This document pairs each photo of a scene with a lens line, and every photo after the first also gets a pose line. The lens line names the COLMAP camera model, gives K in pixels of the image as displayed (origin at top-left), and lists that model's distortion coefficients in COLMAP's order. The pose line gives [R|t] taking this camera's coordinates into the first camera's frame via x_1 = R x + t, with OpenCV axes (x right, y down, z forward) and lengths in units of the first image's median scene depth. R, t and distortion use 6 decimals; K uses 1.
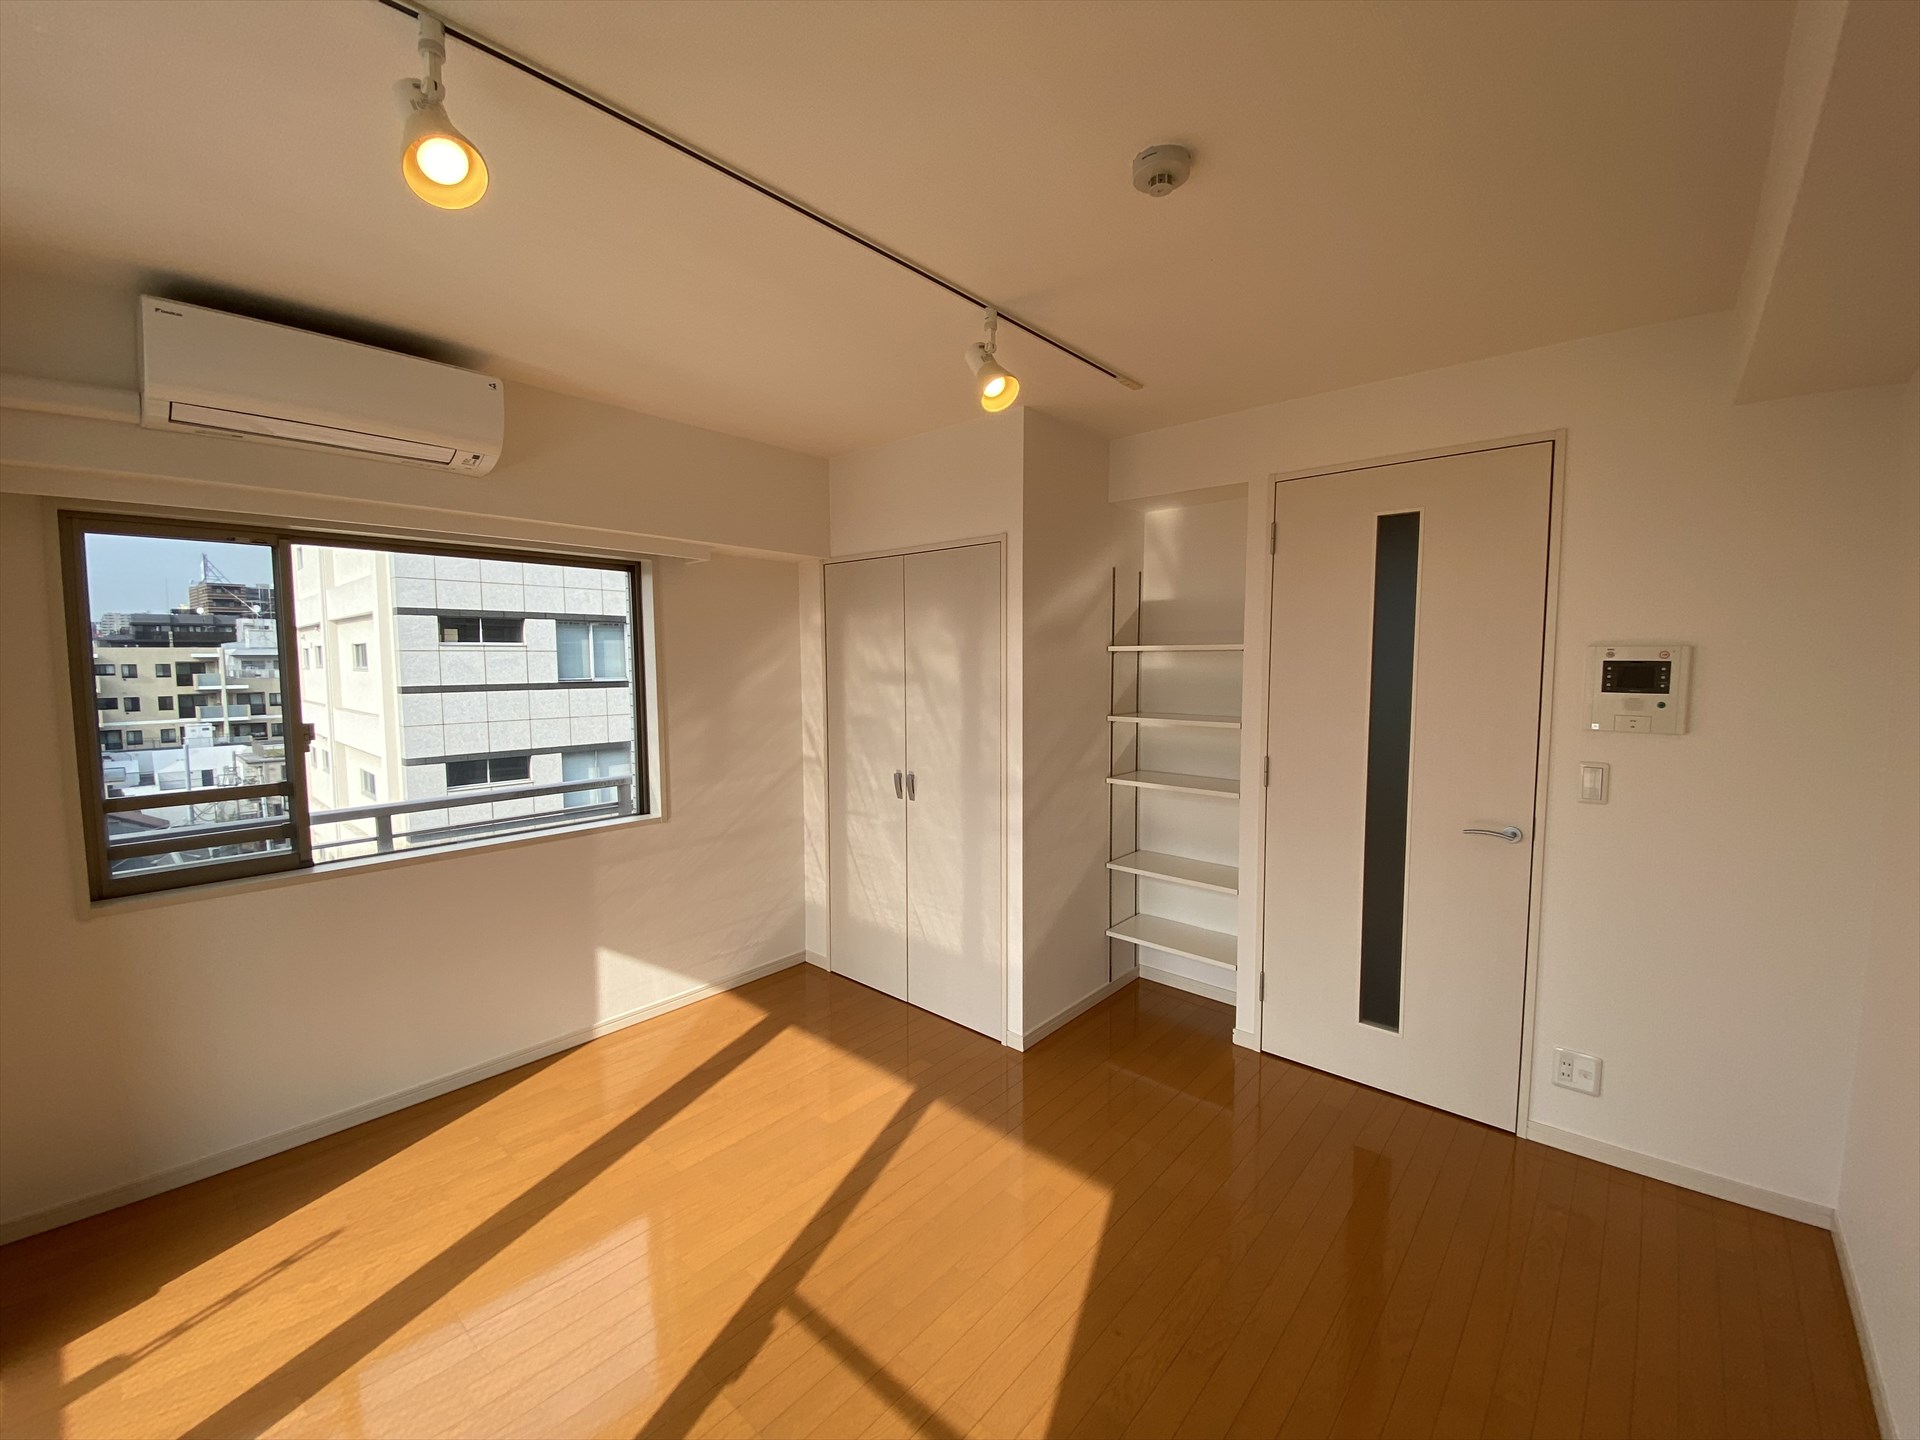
lens RADIAL K [[783.3, 0, 965.1], [0, 783.3, 716.6], [0, 0, 1]] dist [-0.002468, -0.000408]
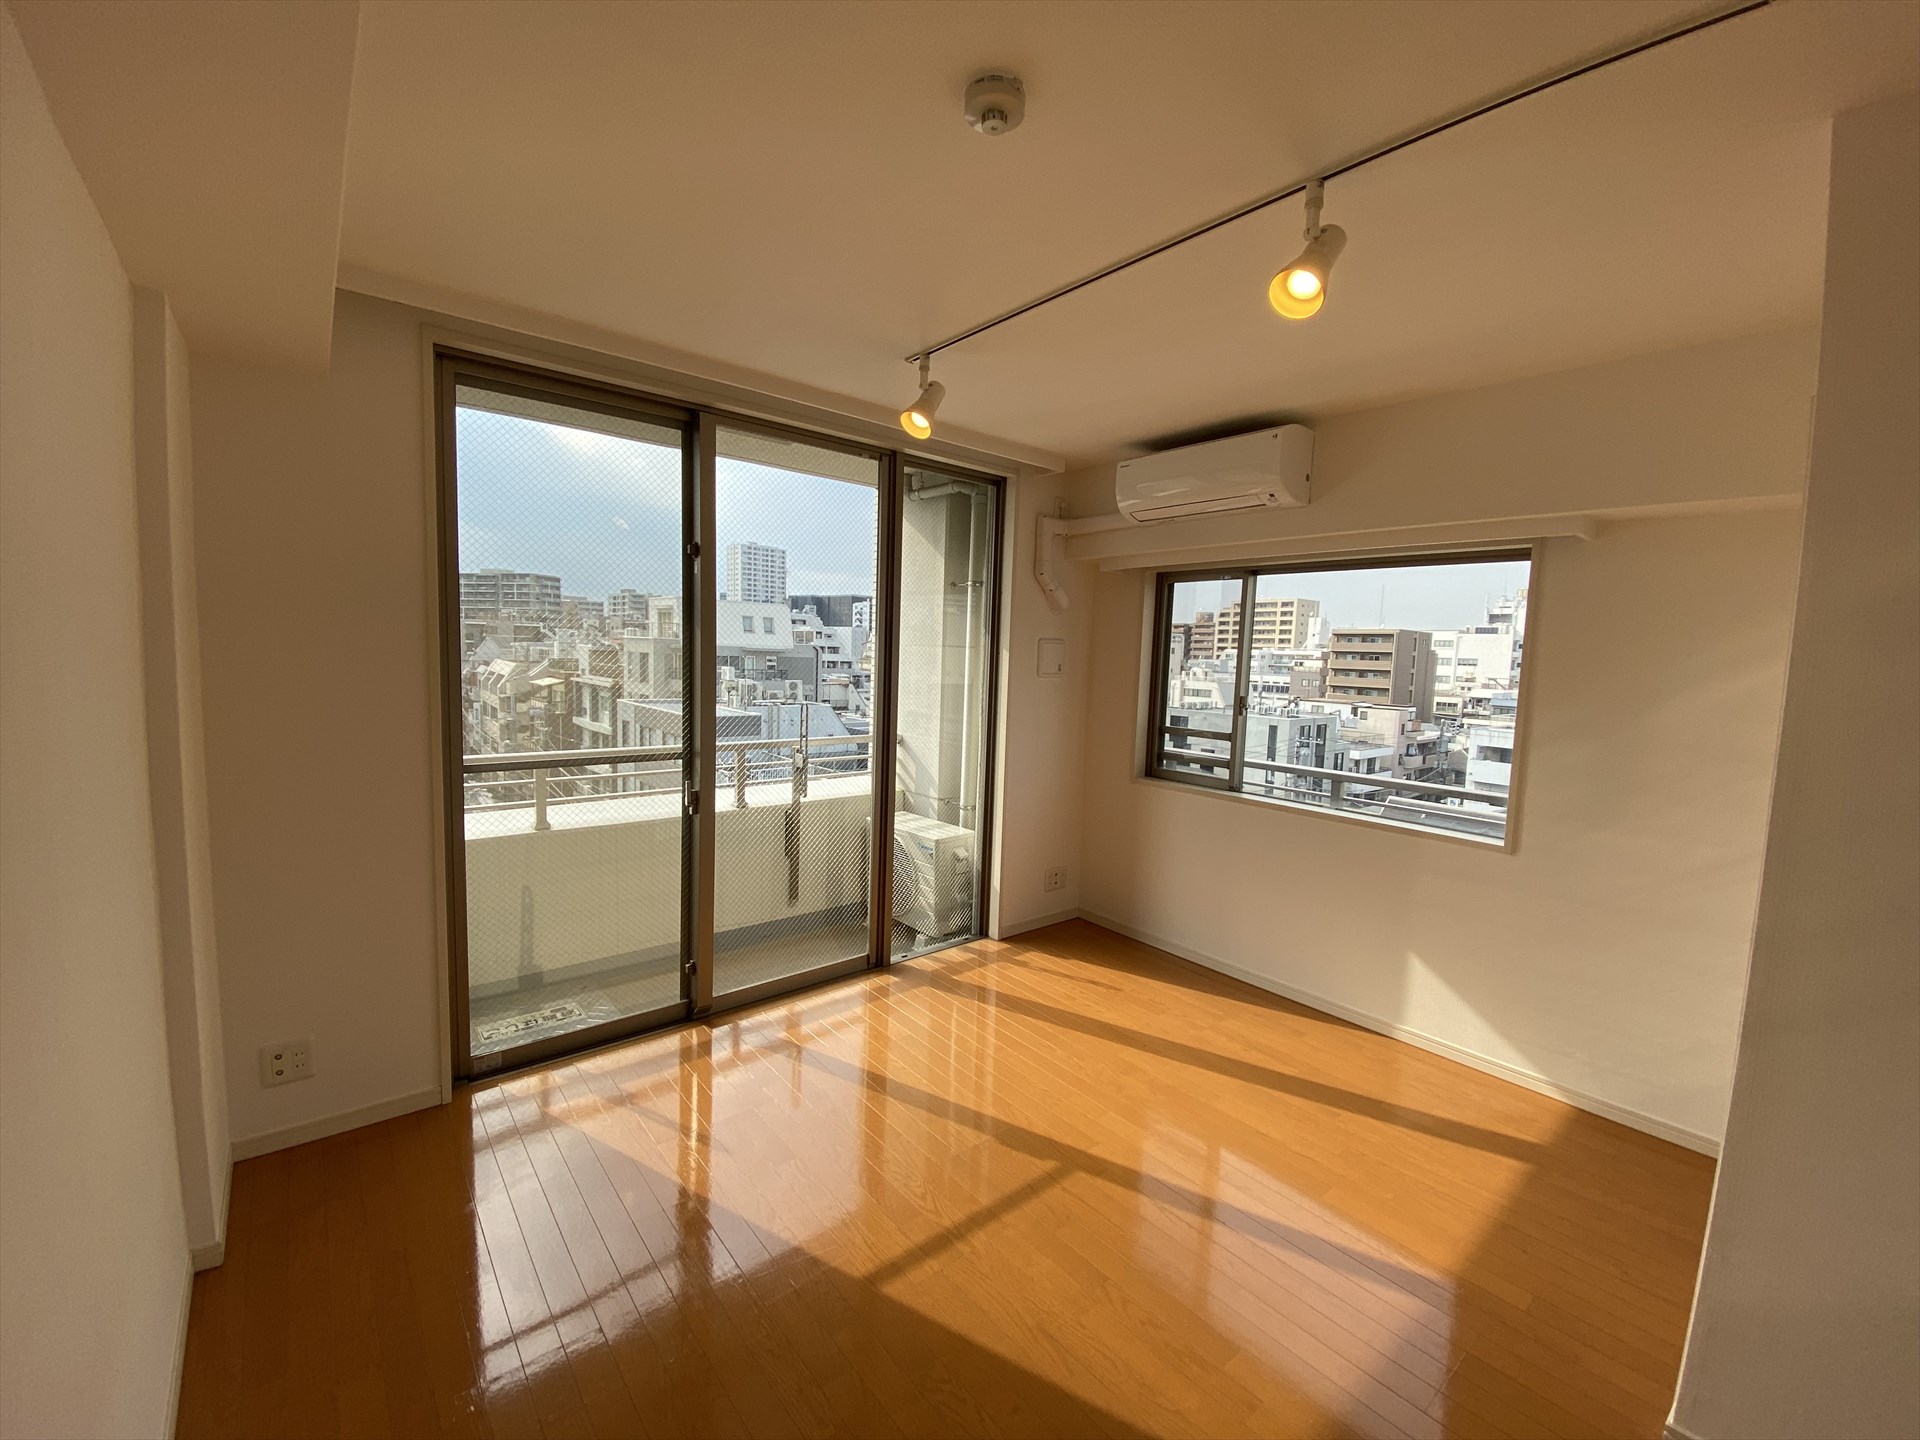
lens RADIAL K [[783.3, 0, 958.1], [0, 783.3, 721.0], [0, 0, 1]] dist [-0.002468, -0.000408]
pose [[-0.161057, 0.086326, -0.983162, 0.705032], [-0.113568, 0.987929, 0.105348, -0.039993], [0.980389, 0.128623, -0.149309, 0.688912]]
